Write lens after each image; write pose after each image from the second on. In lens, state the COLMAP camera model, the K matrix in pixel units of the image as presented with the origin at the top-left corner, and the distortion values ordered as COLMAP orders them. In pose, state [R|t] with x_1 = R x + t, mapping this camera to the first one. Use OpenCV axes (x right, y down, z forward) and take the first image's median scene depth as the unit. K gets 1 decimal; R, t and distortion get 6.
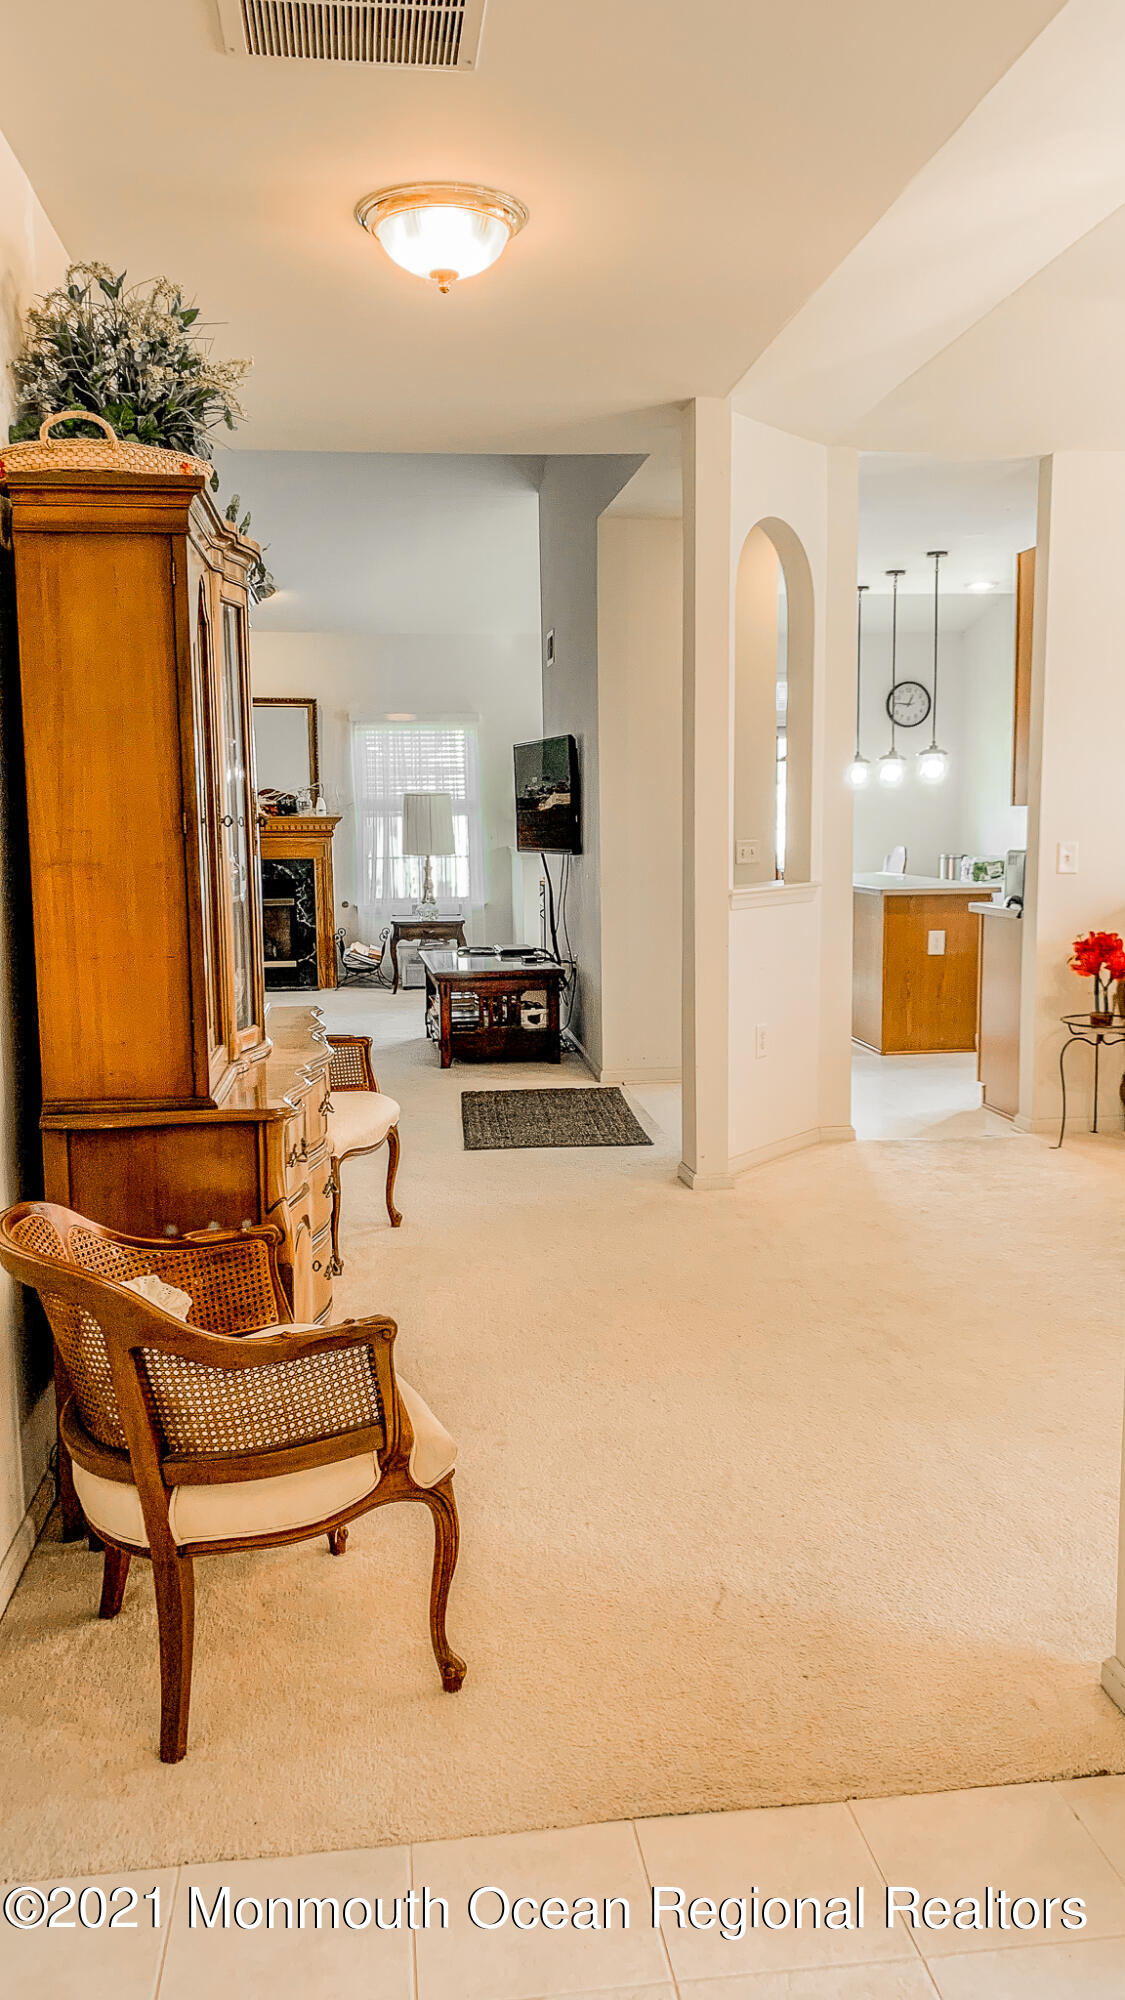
lens RADIAL K [[1516.8, 0, 564.2], [0, 1516.8, 1002.4], [0, 0, 1]] dist [0.028974, -0.031581]
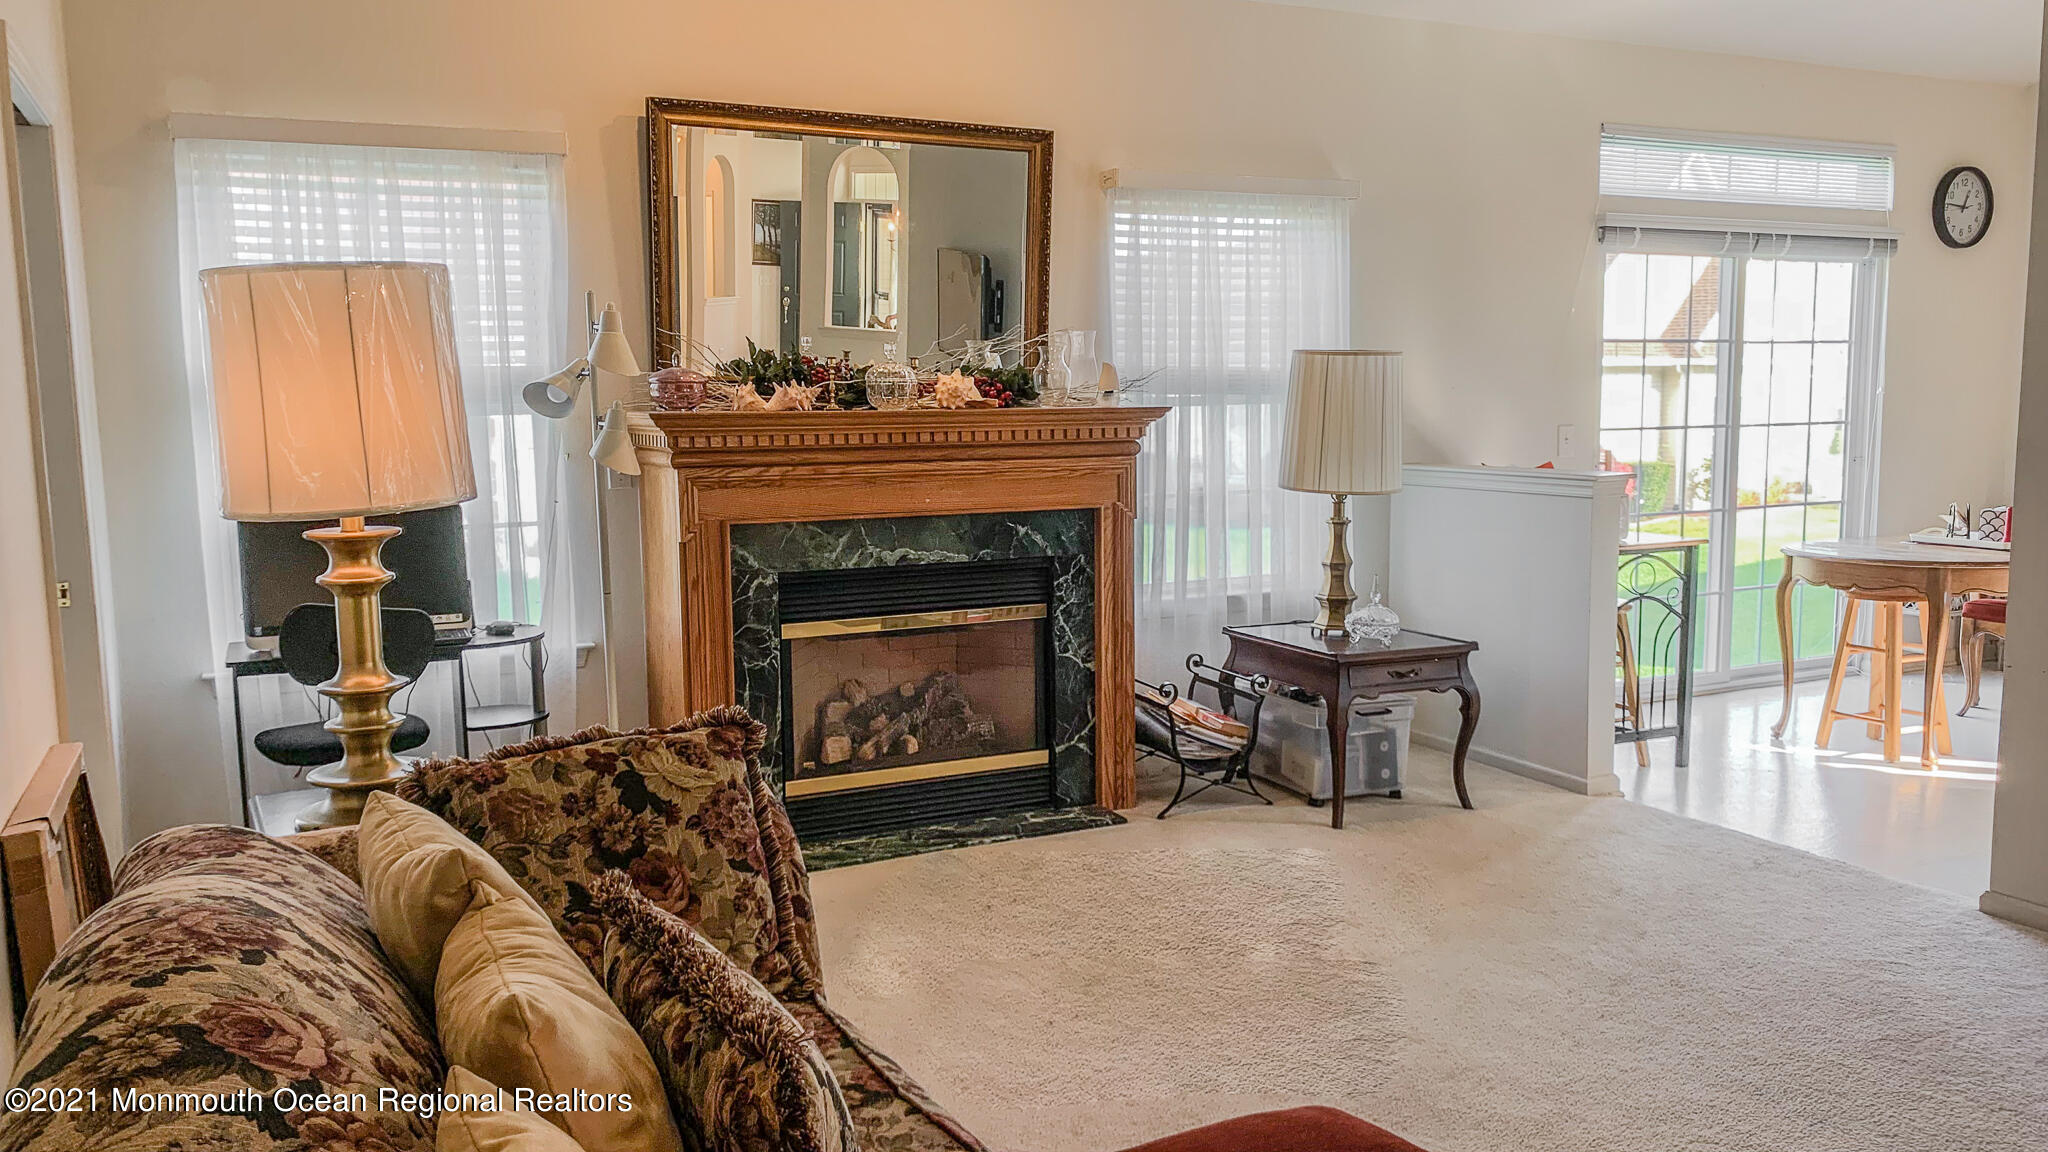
lens RADIAL K [[1553.2, 0, 1021.0], [0, 1553.2, 583.9], [0, 0, 1]] dist [0.028974, -0.031581]
pose [[0.955454, -0.031051, 0.293503, -0.310602], [0.030702, 0.999512, 0.005797, -0.076249], [-0.293539, 0.003472, 0.955941, 0.593776]]
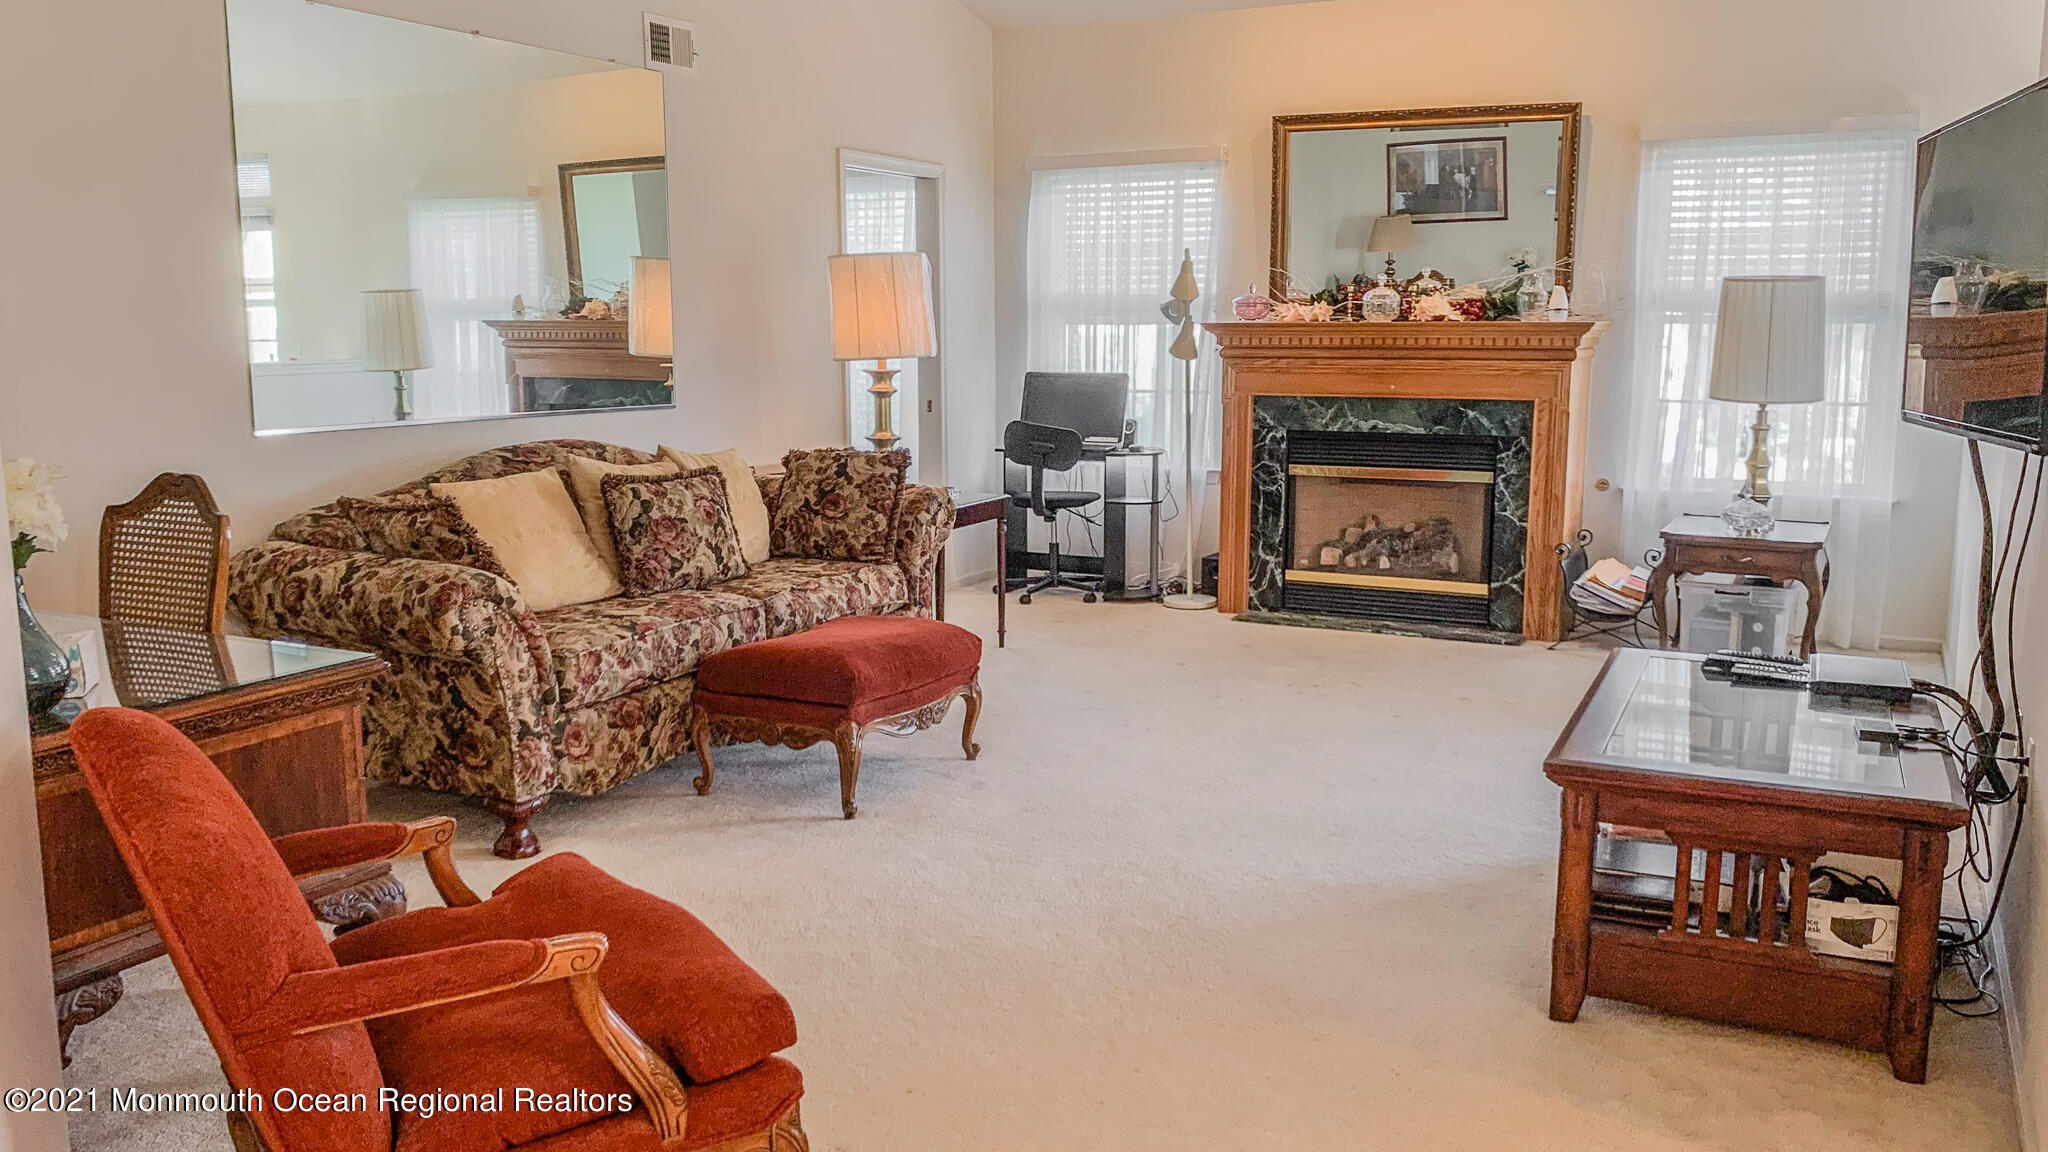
lens RADIAL K [[1613.8, 0, 1022.0], [0, 1613.8, 545.5], [0, 0, 1]] dist [0.013107, -0.014444]
pose [[0.812096, 0.094401, -0.575837, 0.021815], [-0.080232, 0.995519, 0.050053, -0.057329], [0.577981, 0.005552, 0.816031, 0.427216]]
